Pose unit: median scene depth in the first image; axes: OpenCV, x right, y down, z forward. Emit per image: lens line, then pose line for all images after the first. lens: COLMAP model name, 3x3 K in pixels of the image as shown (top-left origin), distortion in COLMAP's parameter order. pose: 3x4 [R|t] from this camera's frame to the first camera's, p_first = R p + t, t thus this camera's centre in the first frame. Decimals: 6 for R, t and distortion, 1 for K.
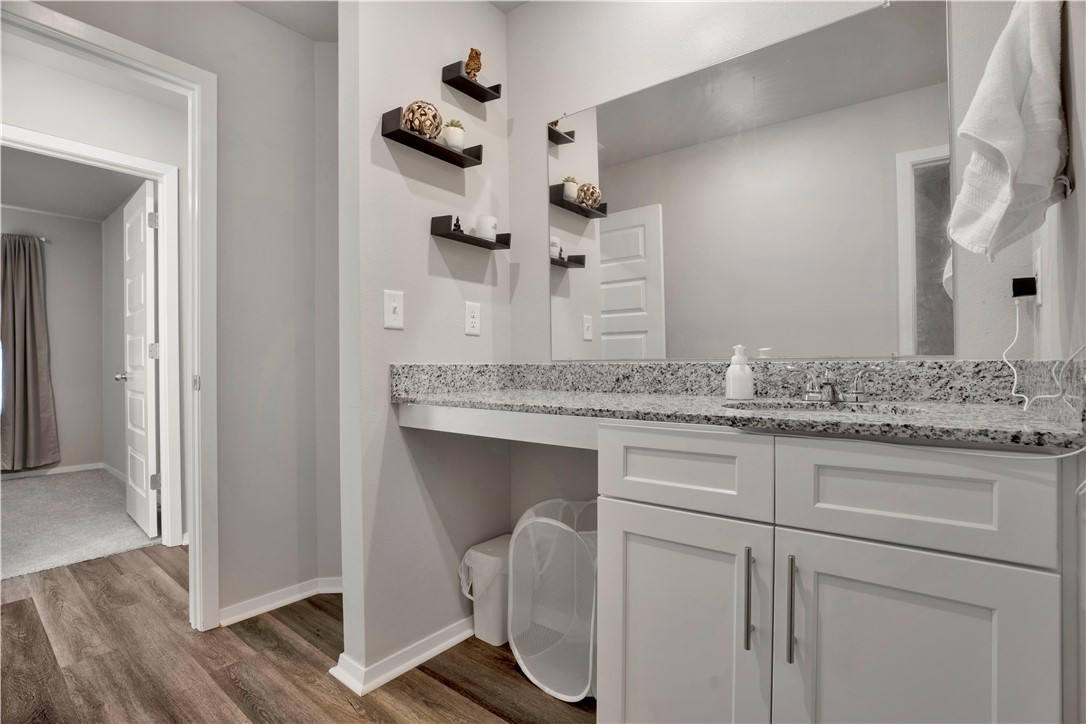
lens RADIAL K [[504.9, 0, 546.3], [0, 504.9, 368.3], [0, 0, 1]] dist [-0.052815, 0.015396]
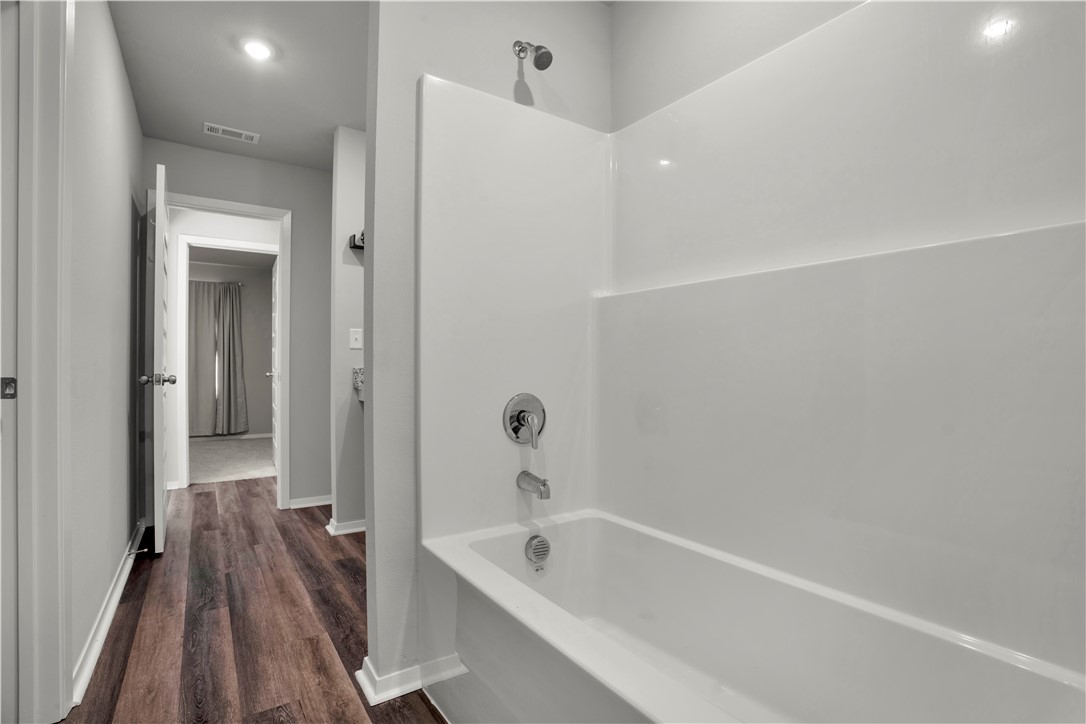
lens RADIAL K [[509.0, 0, 544.7], [0, 509.0, 368.6], [0, 0, 1]] dist [-0.070669, 0.028745]
pose [[0.957867, 0.004808, -0.287172, 0.813662], [-0.006225, 0.999973, -0.004023, -0.000879], [0.287145, 0.005641, 0.957871, -0.544606]]
